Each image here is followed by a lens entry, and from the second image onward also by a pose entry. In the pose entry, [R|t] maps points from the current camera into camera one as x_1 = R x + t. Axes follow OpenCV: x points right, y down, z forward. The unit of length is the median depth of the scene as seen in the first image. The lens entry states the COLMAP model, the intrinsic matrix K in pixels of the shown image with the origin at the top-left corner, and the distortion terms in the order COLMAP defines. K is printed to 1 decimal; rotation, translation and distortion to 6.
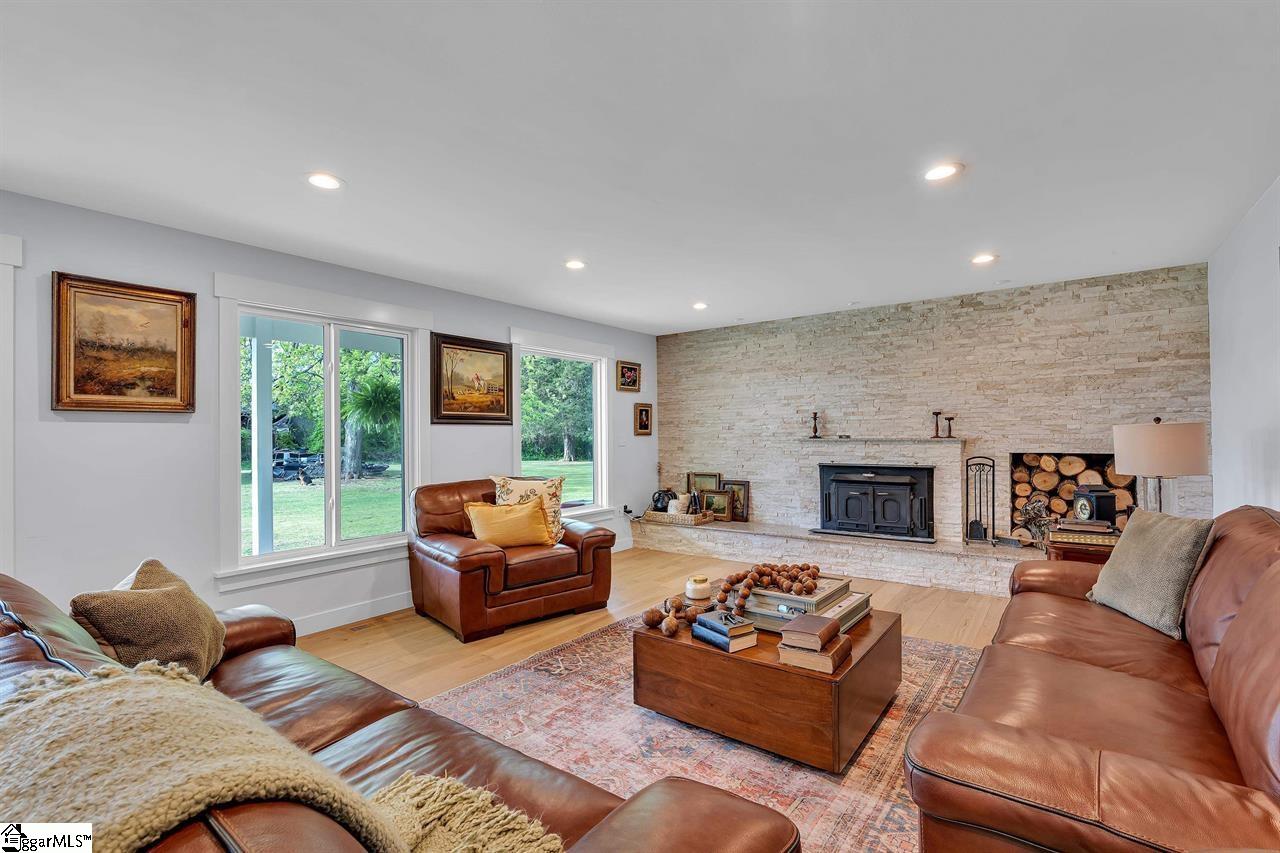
lens RADIAL K [[558.1, 0, 640.3], [0, 558.1, 432.0], [0, 0, 1]] dist [-0.008047, 0.000433]
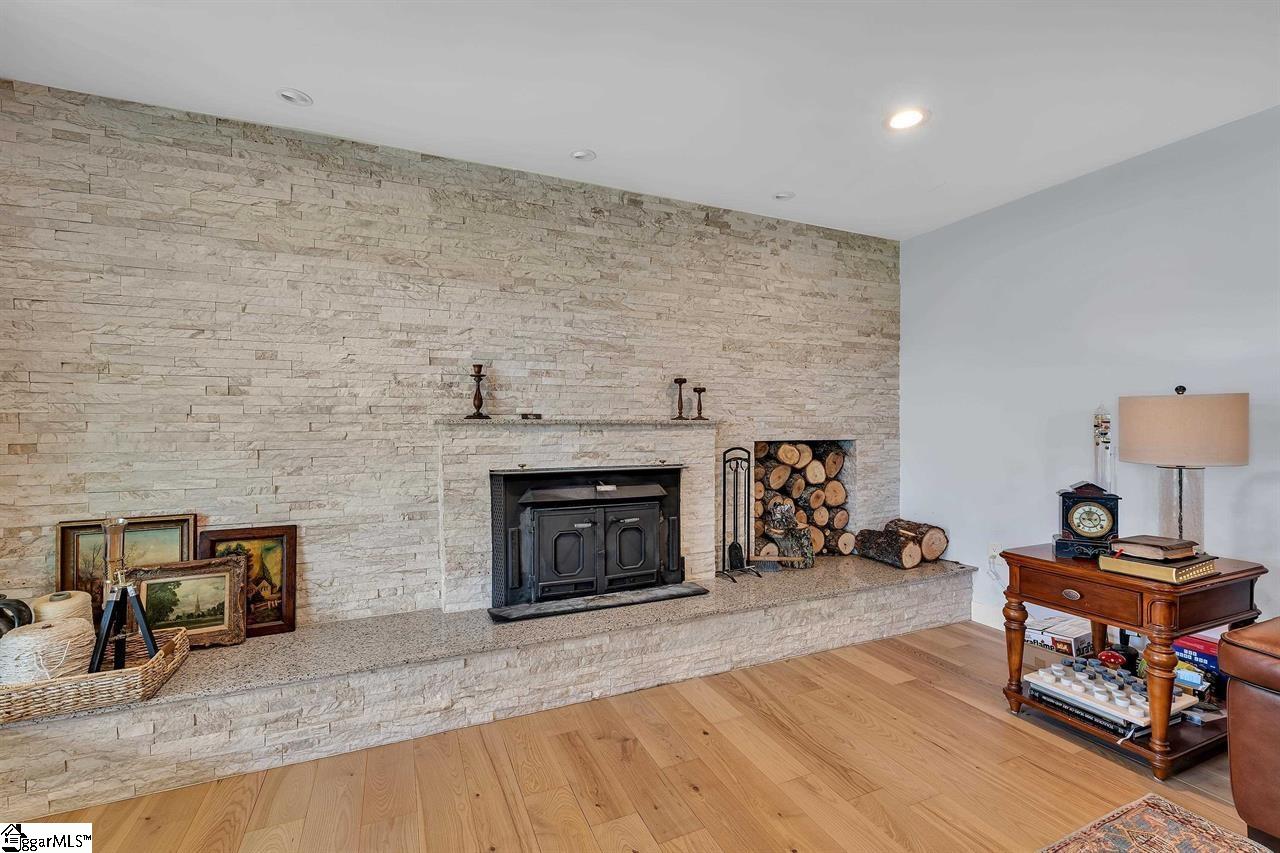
lens RADIAL K [[558.1, 0, 639.3], [0, 558.1, 425.5], [0, 0, 1]] dist [-0.008047, 0.000433]
pose [[0.489252, 0.007296, 0.872112, -0.038606], [-0.009297, 0.999952, -0.003150, 0.018442], [-0.872093, -0.006567, 0.489296, 0.692219]]
